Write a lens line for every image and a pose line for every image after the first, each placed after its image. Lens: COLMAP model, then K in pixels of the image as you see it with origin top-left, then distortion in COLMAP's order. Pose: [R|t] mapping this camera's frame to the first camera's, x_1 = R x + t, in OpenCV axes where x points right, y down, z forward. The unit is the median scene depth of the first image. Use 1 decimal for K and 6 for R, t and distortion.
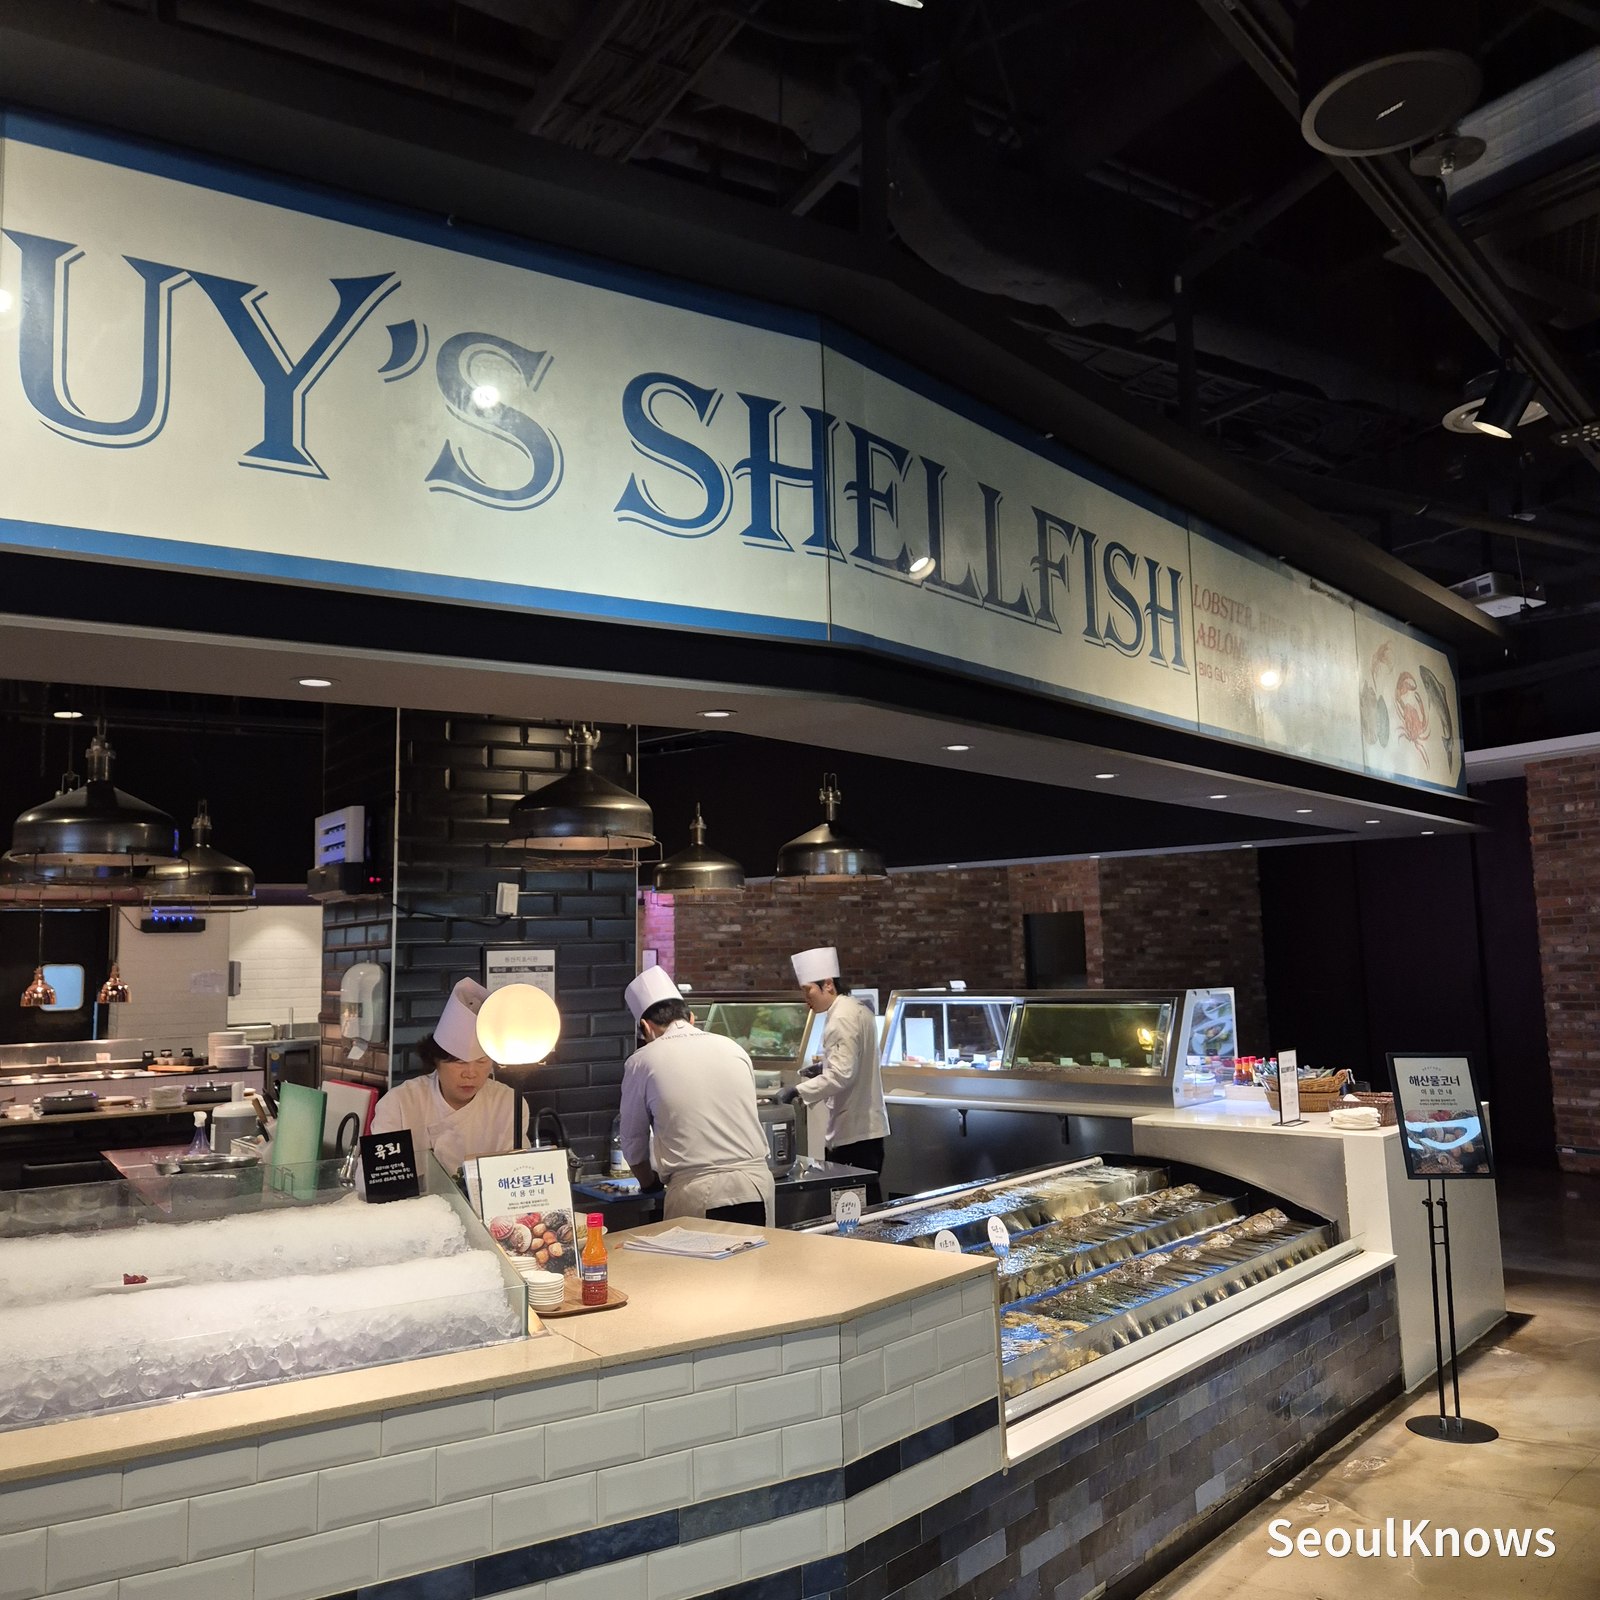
lens RADIAL K [[1429.6, 0, 796.5], [0, 1429.6, 801.5], [0, 0, 1]] dist [0.041140, -0.010721]
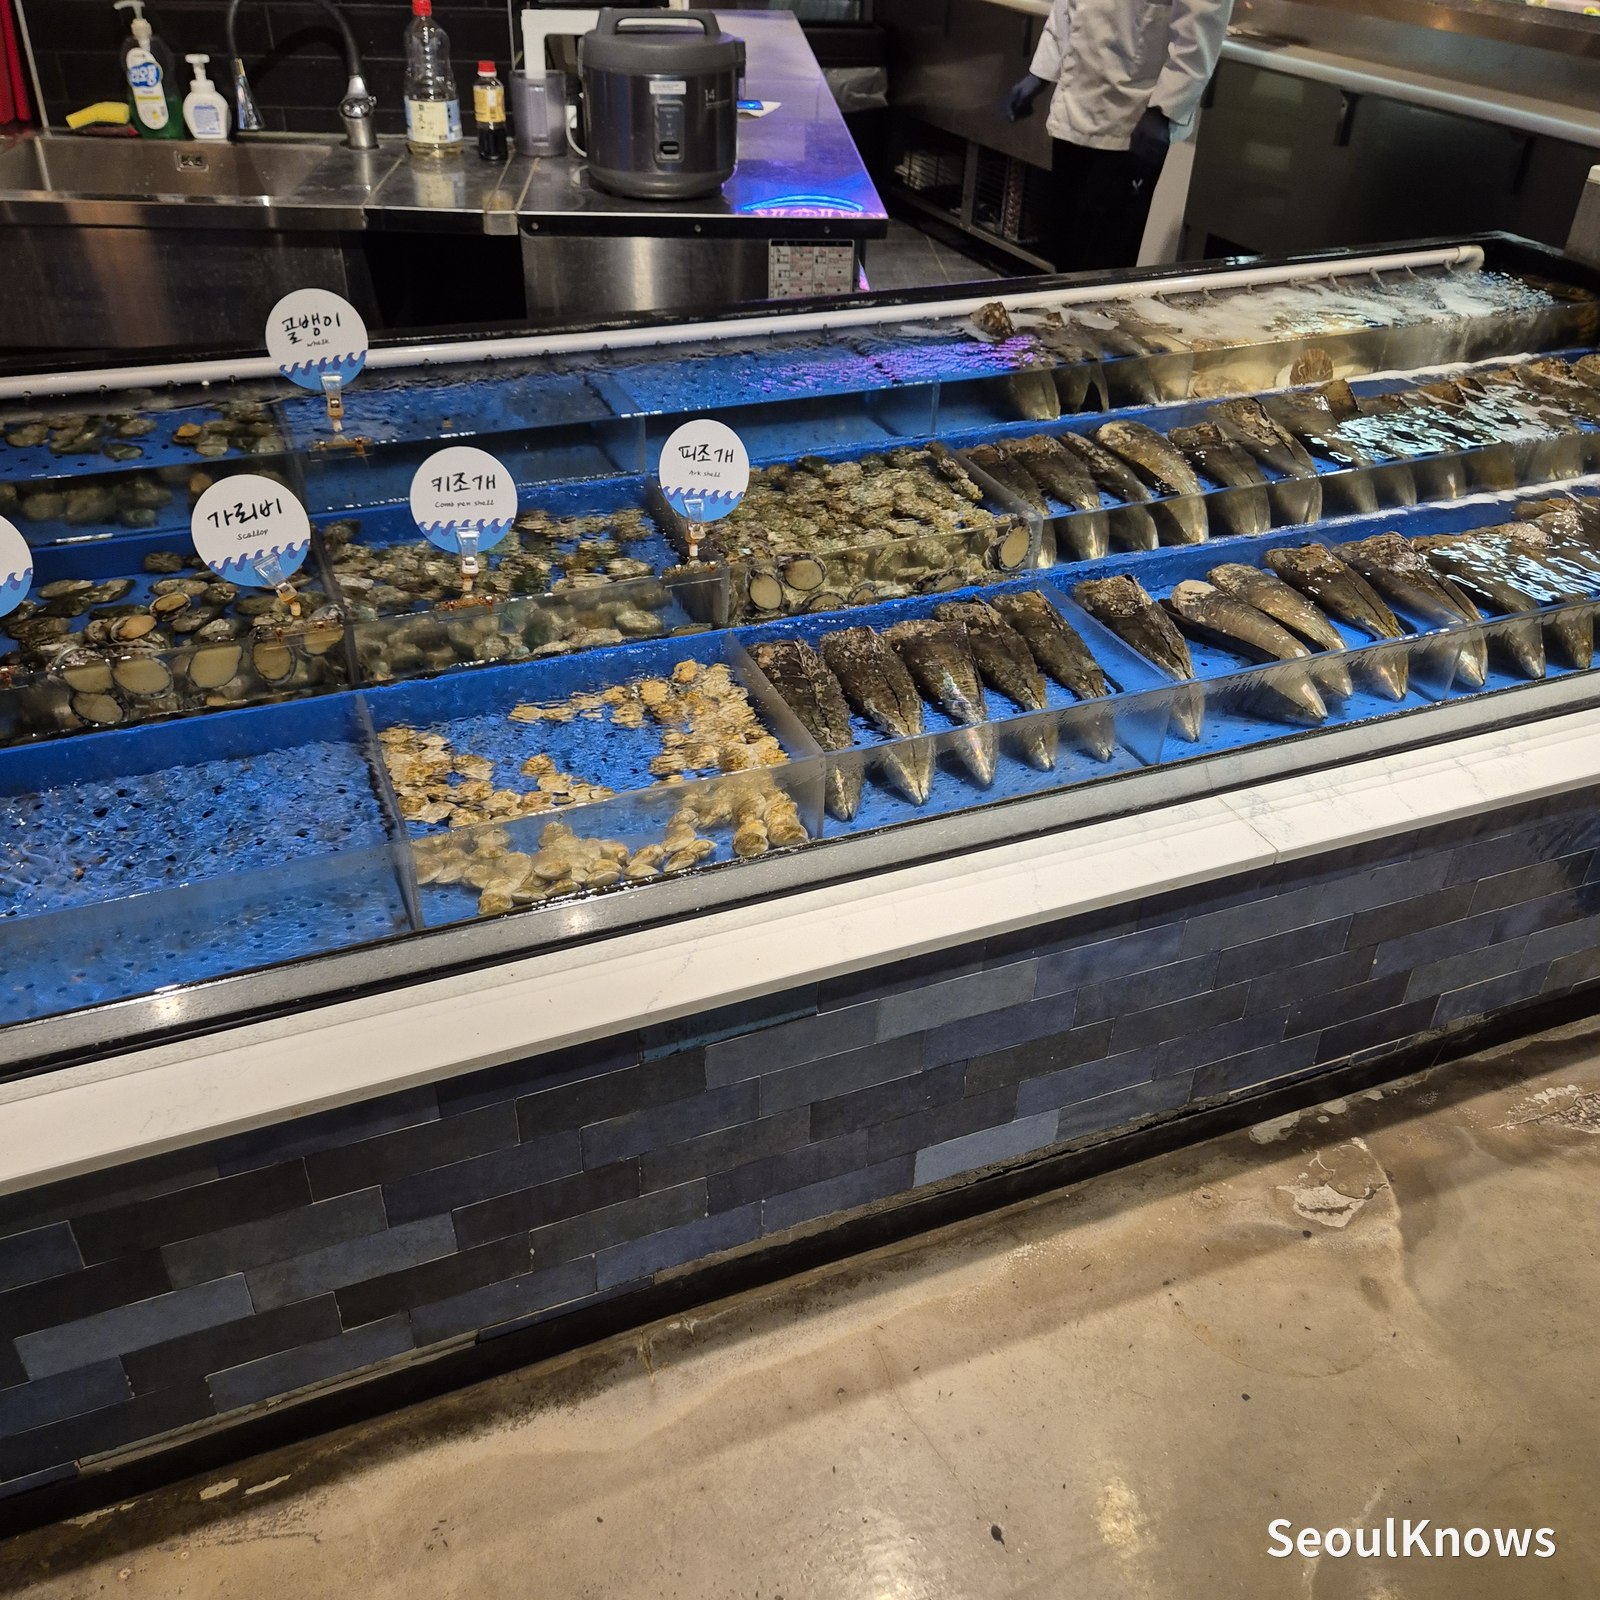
lens RADIAL K [[1429.6, 0, 801.6], [0, 1429.6, 805.1], [0, 0, 1]] dist [0.041140, -0.010721]
pose [[0.883089, 0.306961, -0.354865, 0.320470], [0.001170, 0.754866, 0.655878, 0.111567], [0.469205, -0.579614, 0.666254, 0.675073]]
